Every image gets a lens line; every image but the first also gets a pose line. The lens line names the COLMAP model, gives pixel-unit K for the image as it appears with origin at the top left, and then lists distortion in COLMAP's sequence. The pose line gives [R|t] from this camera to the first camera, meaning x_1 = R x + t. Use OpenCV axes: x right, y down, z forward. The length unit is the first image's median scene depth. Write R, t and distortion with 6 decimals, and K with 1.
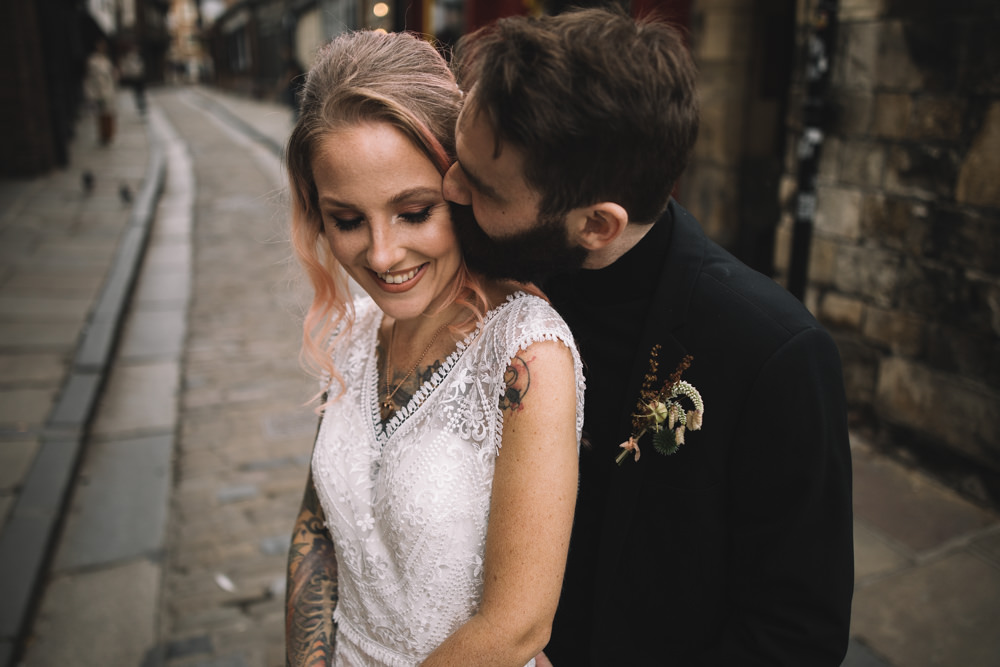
lens RADIAL K [[954.6, 0, 500.0], [0, 954.6, 333.5], [0, 0, 1]] dist [0.018159, 0.014440]
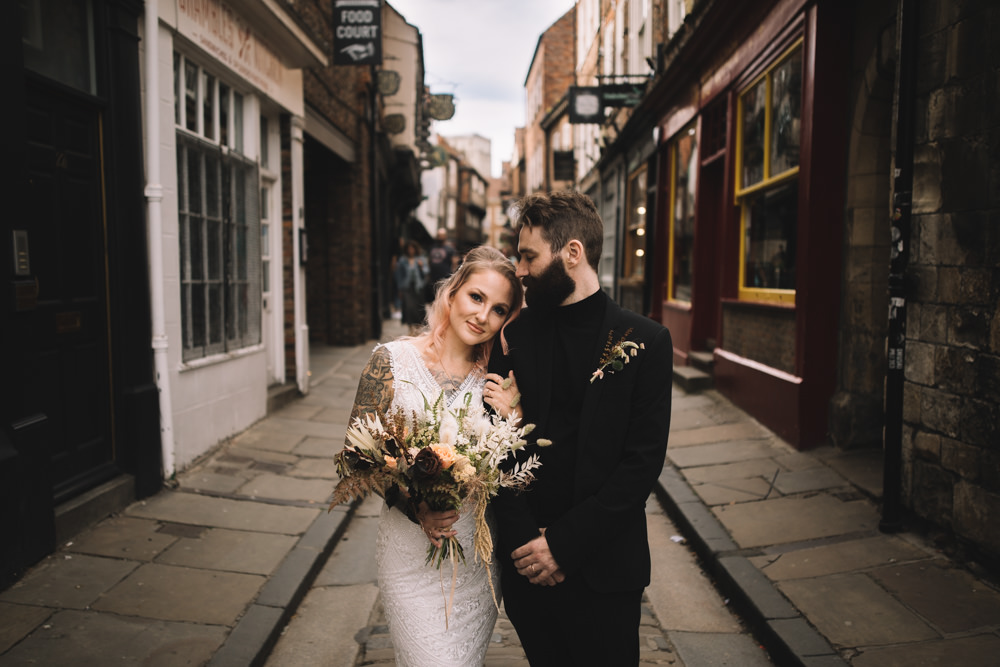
lens RADIAL K [[903.8, 0, 500.0], [0, 903.8, 333.5], [0, 0, 1]] dist [0.040110, -0.001785]
pose [[0.954454, 0.011424, -0.298139, 0.198975], [-0.068118, 0.981218, -0.180474, 0.089109], [0.290478, 0.192563, 0.937306, -0.275726]]
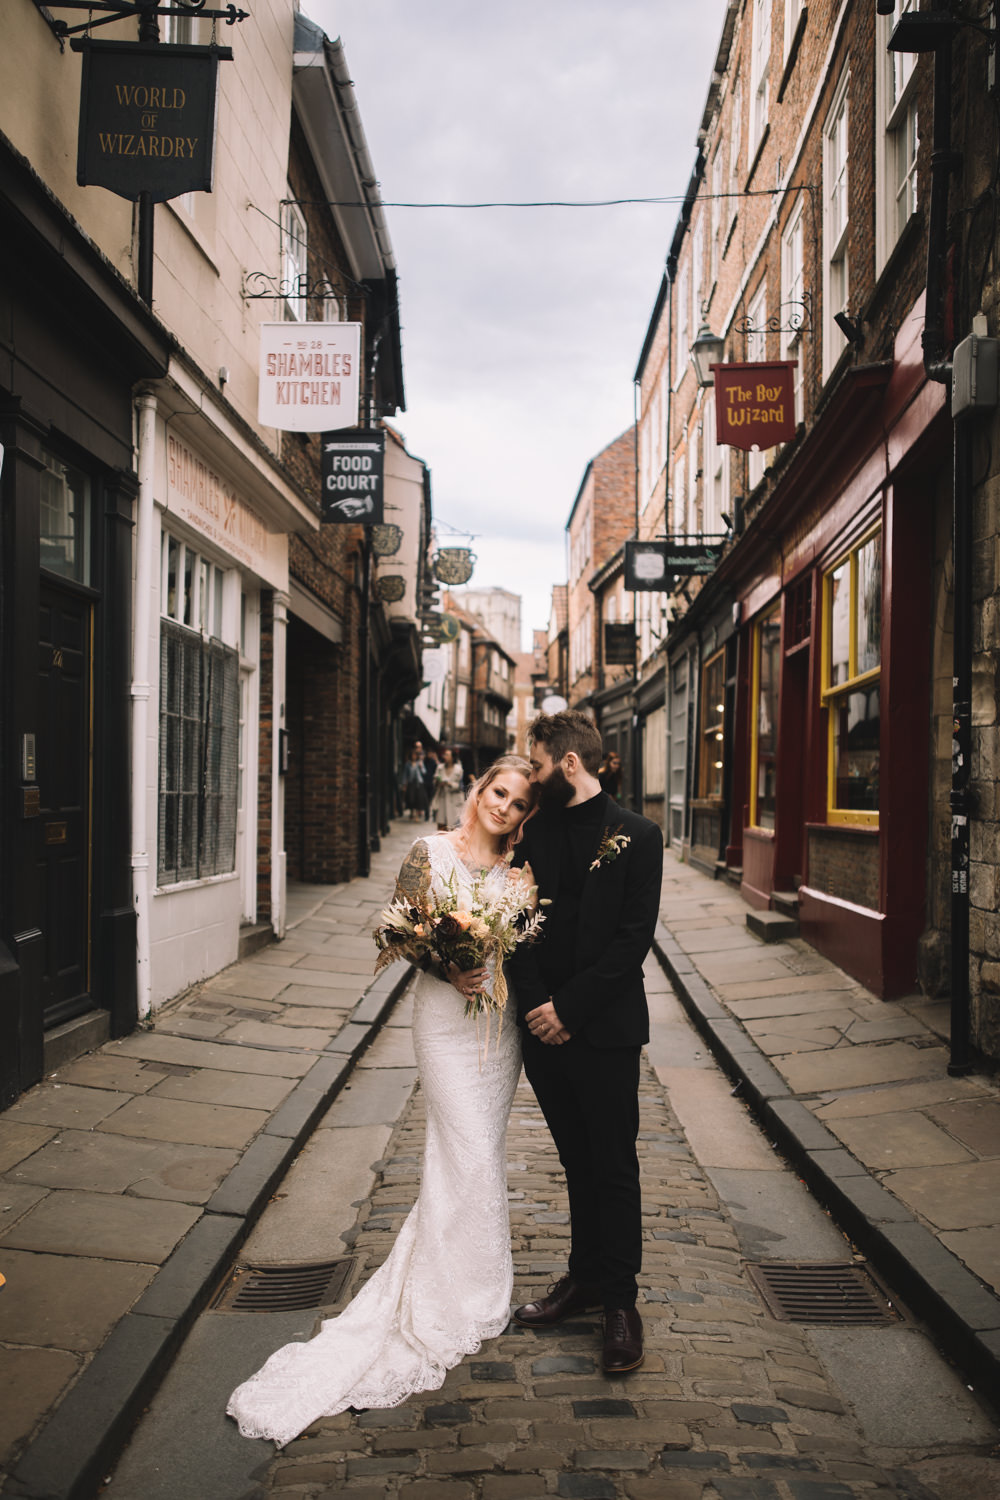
lens RADIAL K [[1355.7, 0, 533.9], [0, 1355.7, 751.7], [0, 0, 1]] dist [0.040110, -0.001785]
pose [[0.955250, -0.007301, -0.295711, 0.343460], [-0.077824, 0.958272, -0.275060, 0.218559], [0.285380, 0.285765, 0.914821, -0.714805]]
